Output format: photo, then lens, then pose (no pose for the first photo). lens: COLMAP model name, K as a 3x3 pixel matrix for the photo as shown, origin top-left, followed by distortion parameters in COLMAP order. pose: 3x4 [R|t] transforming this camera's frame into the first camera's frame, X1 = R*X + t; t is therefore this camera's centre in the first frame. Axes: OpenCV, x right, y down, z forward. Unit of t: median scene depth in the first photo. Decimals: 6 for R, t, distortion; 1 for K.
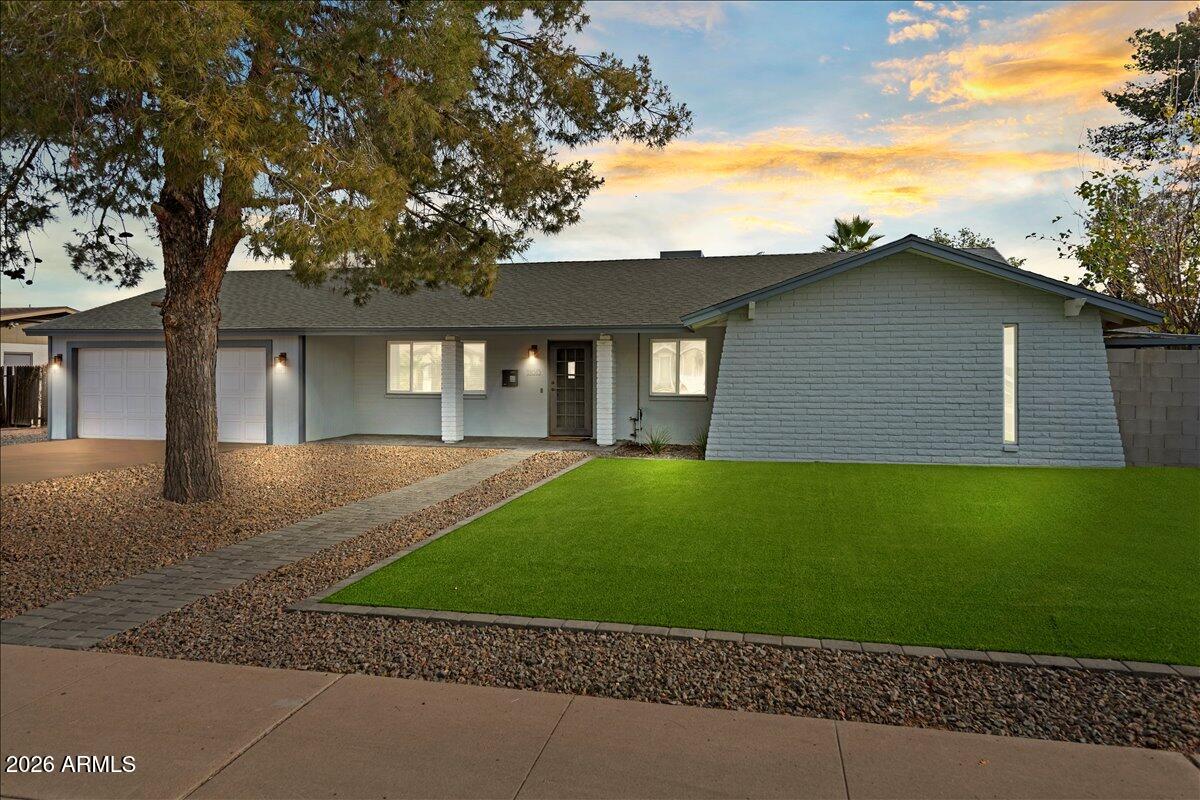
lens RADIAL K [[569.2, 0, 600.0], [0, 569.2, 398.5], [0, 0, 1]] dist [0.013335, -0.000149]
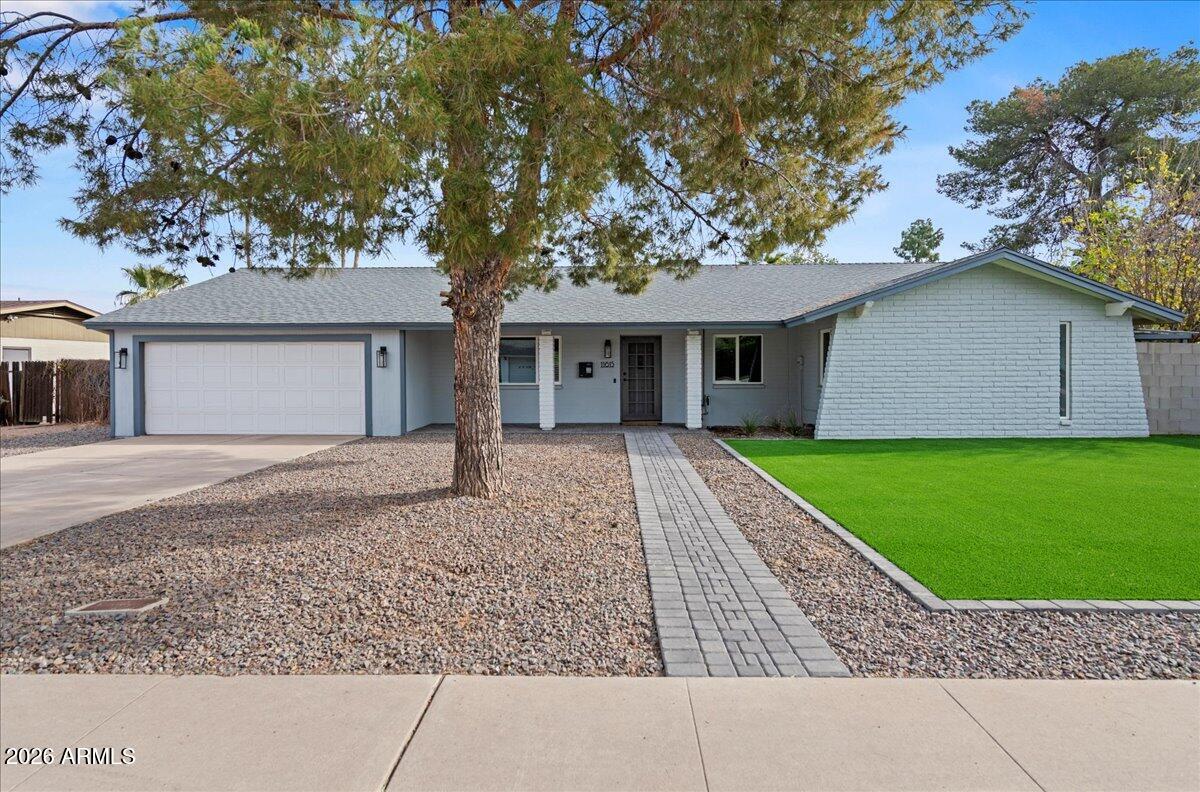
lens RADIAL K [[487.3, 0, 601.6], [0, 487.3, 392.6], [0, 0, 1]] dist [0.010613, -0.000268]
pose [[0.988667, -0.014503, 0.149425, -0.411339], [0.012860, 0.999846, 0.011956, -0.003226], [-0.149576, -0.009899, 0.988701, 0.094425]]
